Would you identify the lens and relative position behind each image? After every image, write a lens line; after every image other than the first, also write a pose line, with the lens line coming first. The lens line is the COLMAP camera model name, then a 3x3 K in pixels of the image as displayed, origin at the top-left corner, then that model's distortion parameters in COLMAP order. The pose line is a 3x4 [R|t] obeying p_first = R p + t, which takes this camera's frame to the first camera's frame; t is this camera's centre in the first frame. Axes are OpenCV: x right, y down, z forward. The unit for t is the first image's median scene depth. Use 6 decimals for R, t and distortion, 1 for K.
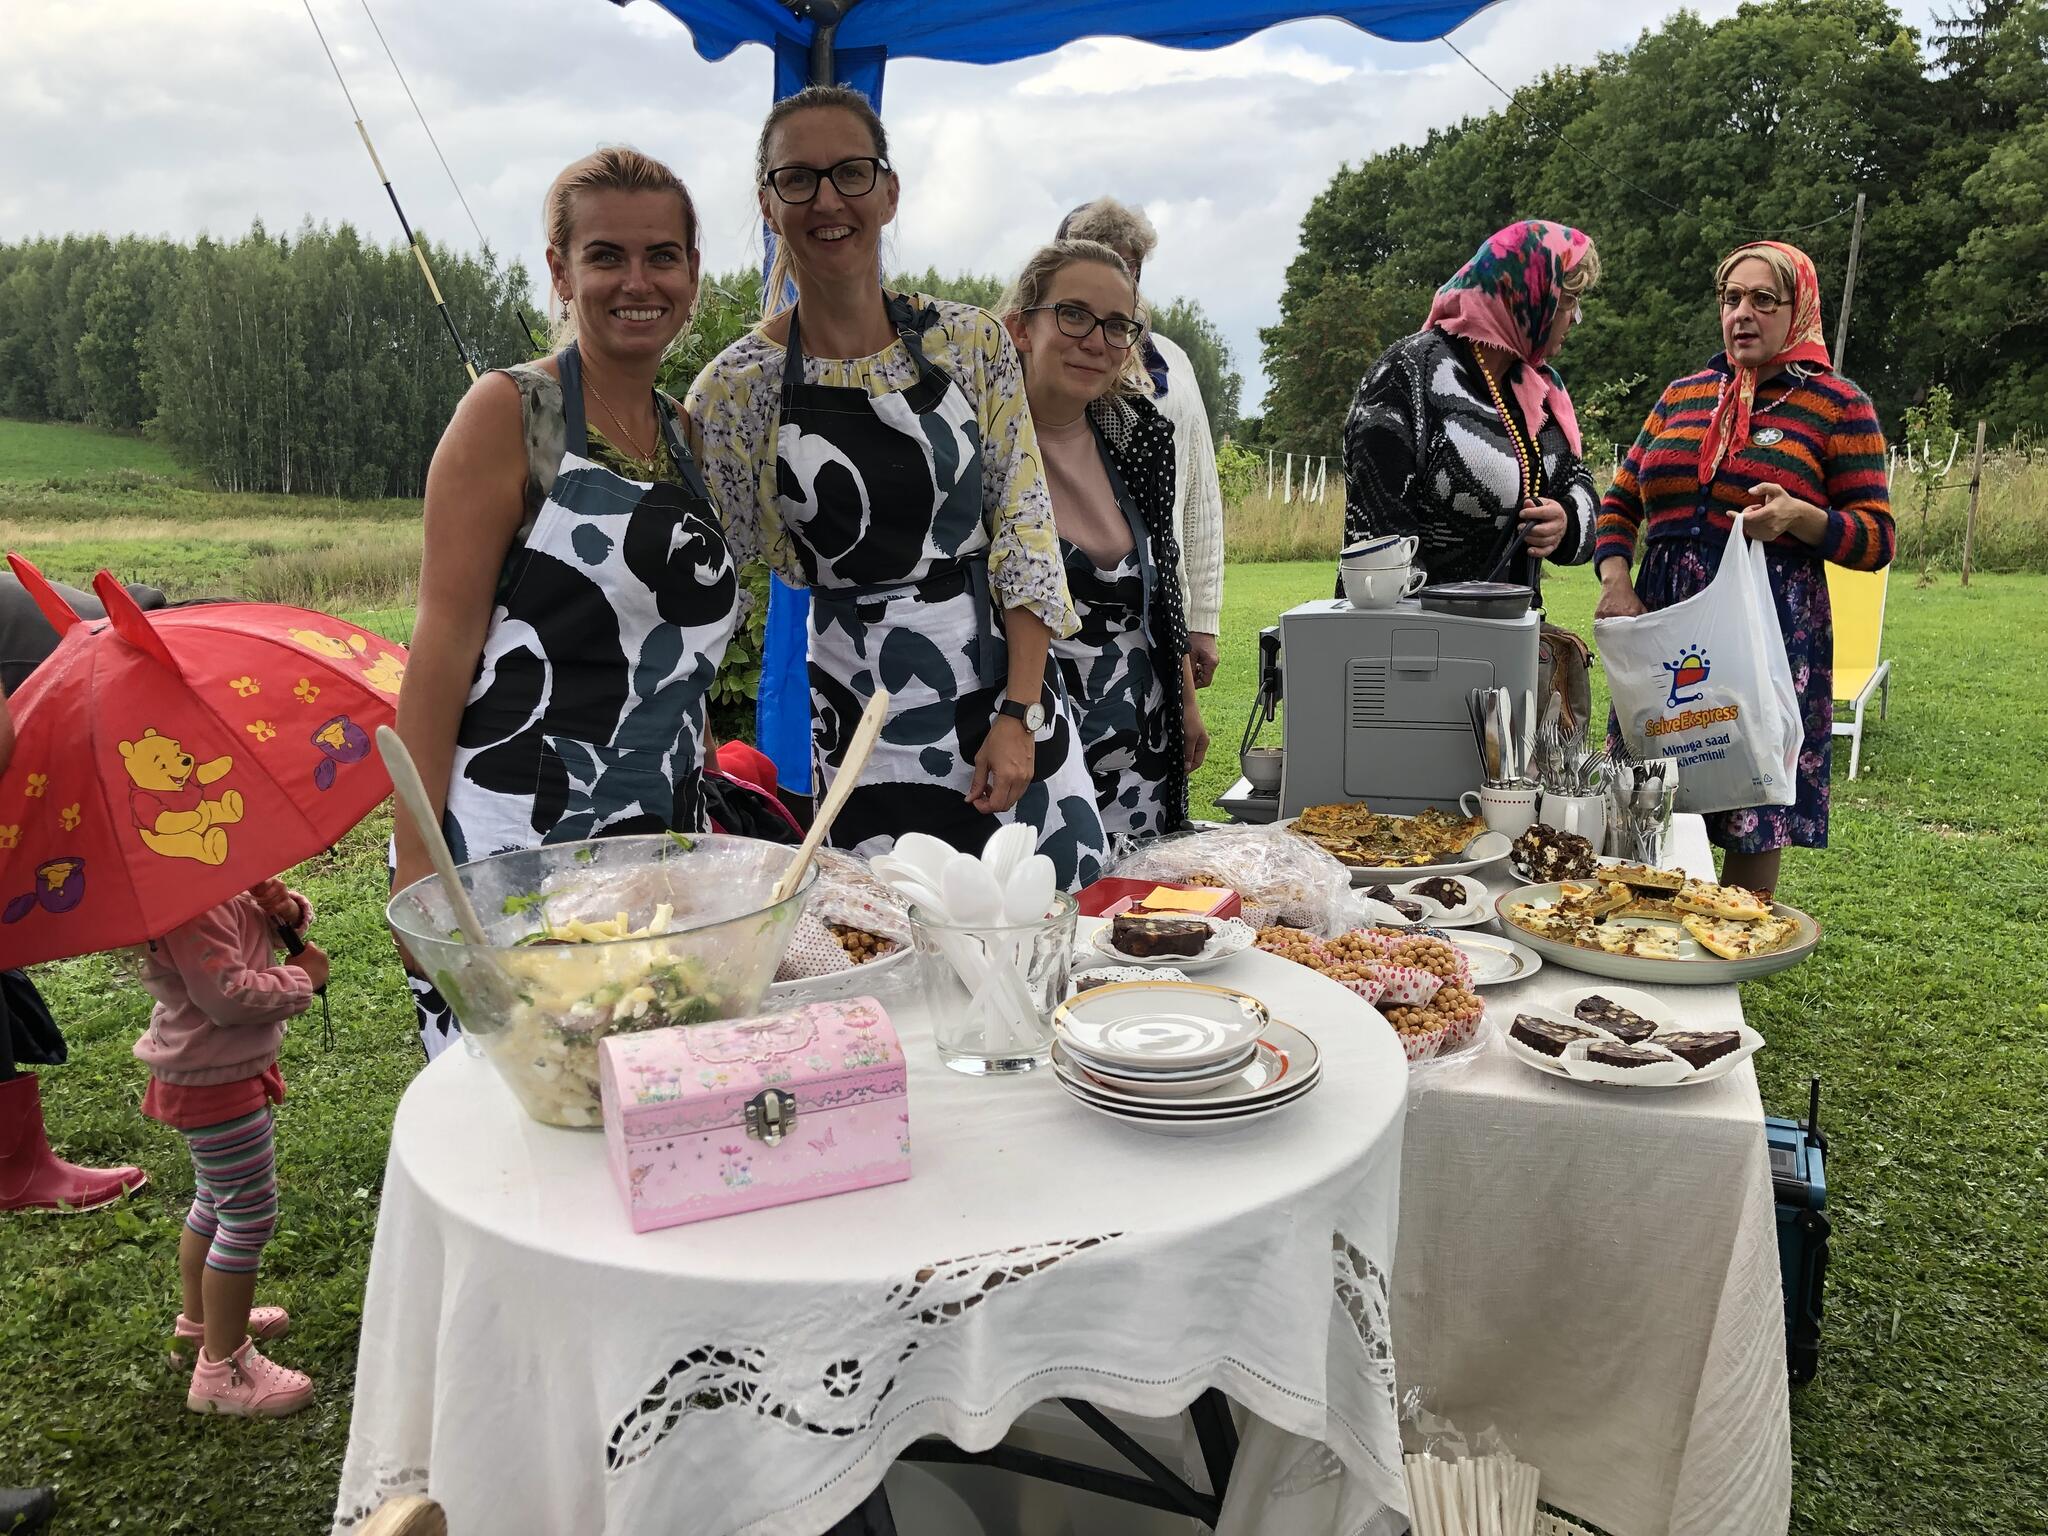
lens RADIAL K [[1733.9, 0, 1024.0], [0, 1733.9, 768.0], [0, 0, 1]] dist [0.015930, 0.026644]
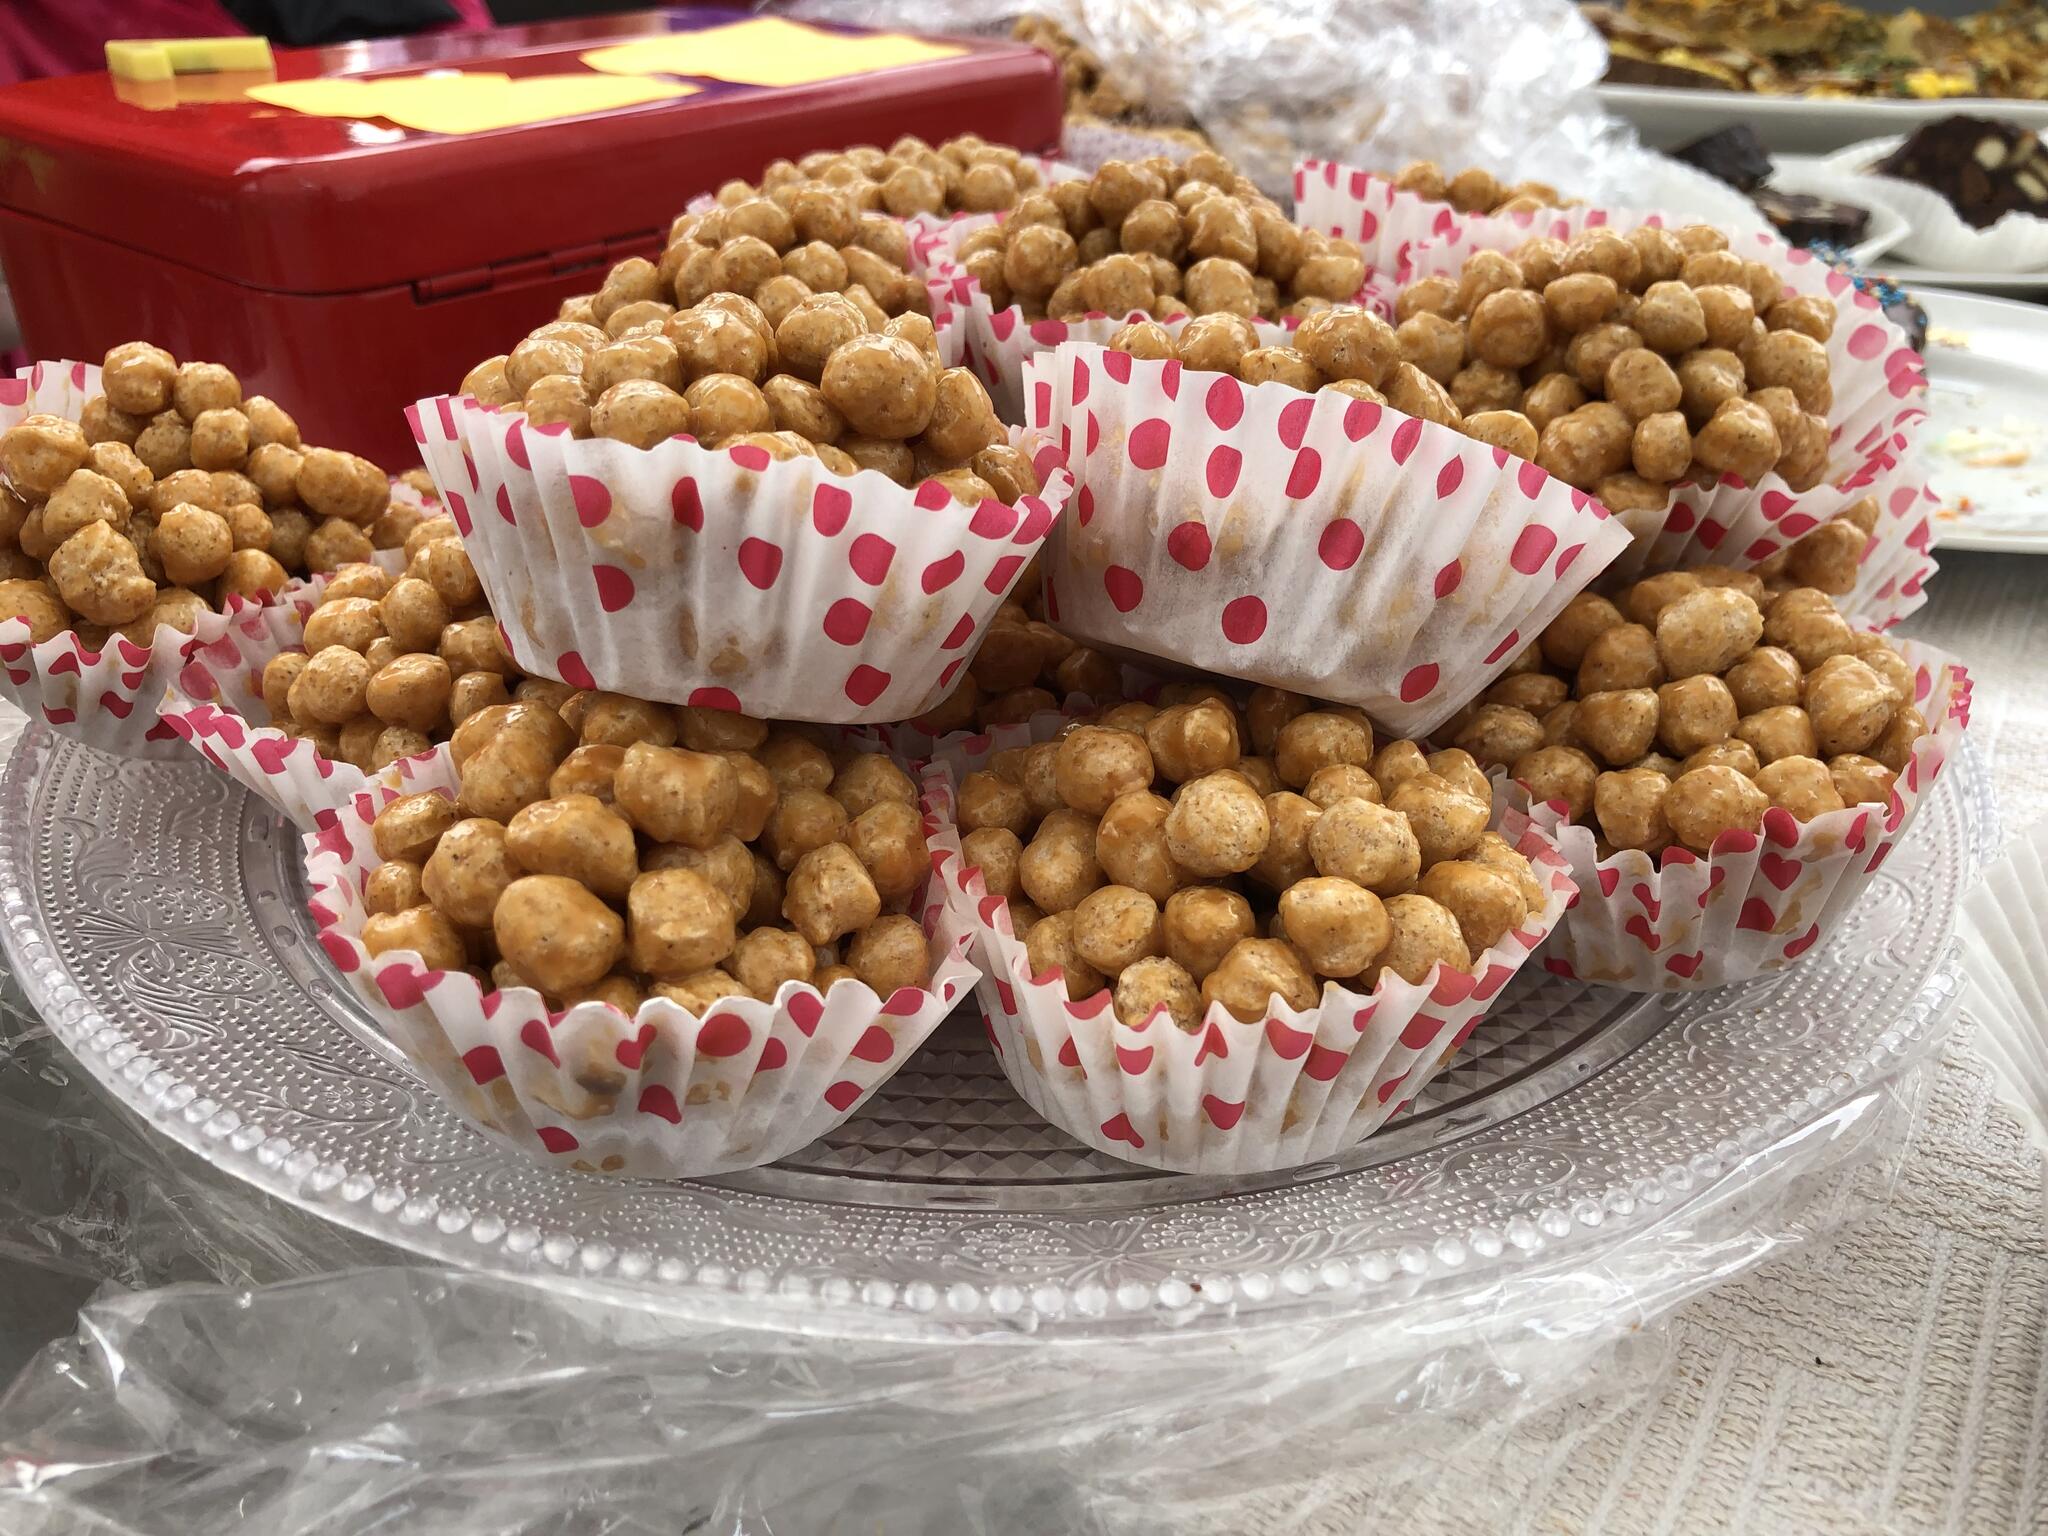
lens RADIAL K [[1720.7, 0, 1018.4], [0, 1720.7, 753.2], [0, 0, 1]] dist [0.047576, -0.052821]
pose [[0.953510, 0.160430, -0.255111, 0.227276], [-0.069800, 0.941073, 0.330921, 0.096812], [0.293168, -0.297730, 0.908520, 0.844068]]
